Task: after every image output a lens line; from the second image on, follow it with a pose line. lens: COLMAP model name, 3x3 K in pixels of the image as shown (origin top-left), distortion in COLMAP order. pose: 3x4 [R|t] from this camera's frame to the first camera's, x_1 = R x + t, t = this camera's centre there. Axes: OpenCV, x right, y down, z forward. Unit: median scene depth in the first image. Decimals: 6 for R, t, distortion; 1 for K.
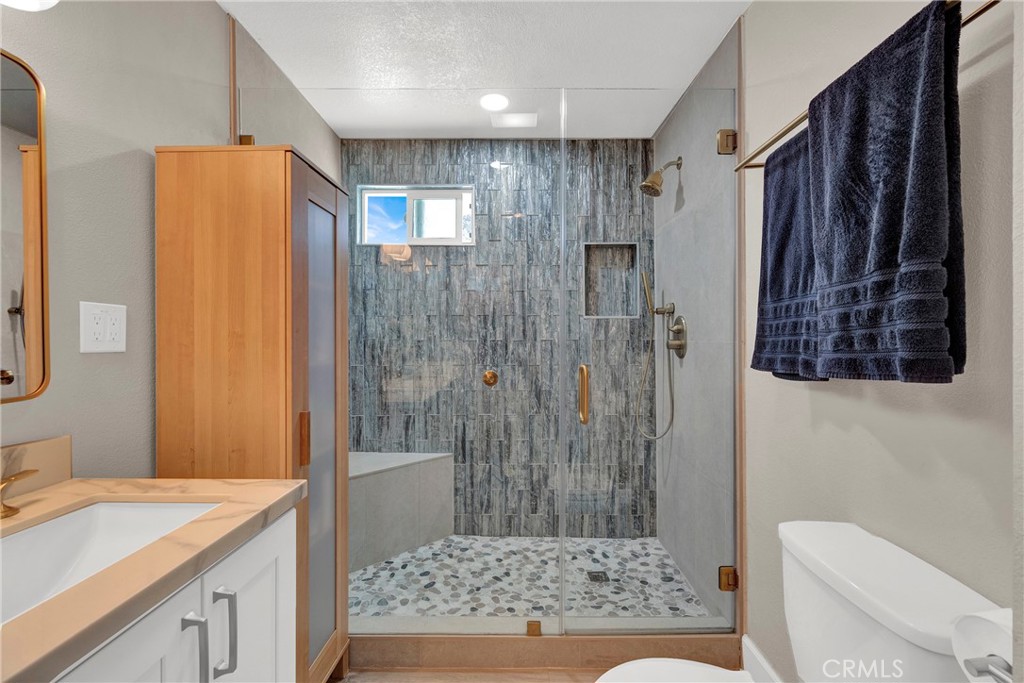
lens RADIAL K [[449.8, 0, 515.5], [0, 449.8, 343.3], [0, 0, 1]] dist [0.002447, 0.000215]
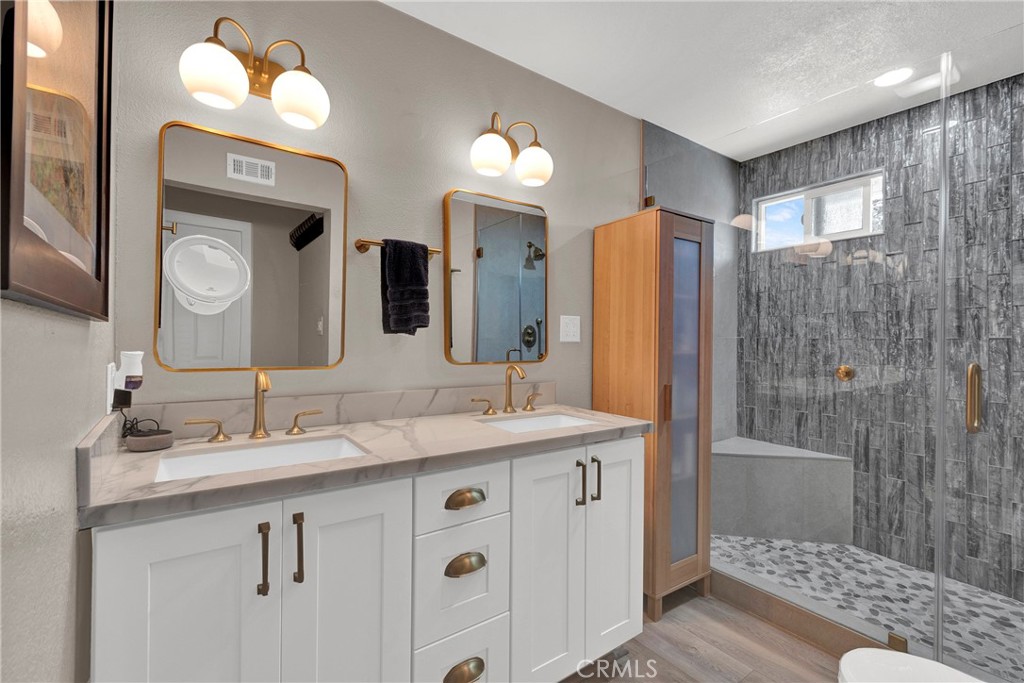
lens RADIAL K [[449.8, 0, 515.5], [0, 449.8, 343.3], [0, 0, 1]] dist [0.002447, 0.000215]
pose [[0.589869, 0.009029, -0.807449, 0.205657], [-0.014199, 0.999899, 0.000808, 0.012339], [0.807374, 0.010989, 0.589937, -0.129328]]
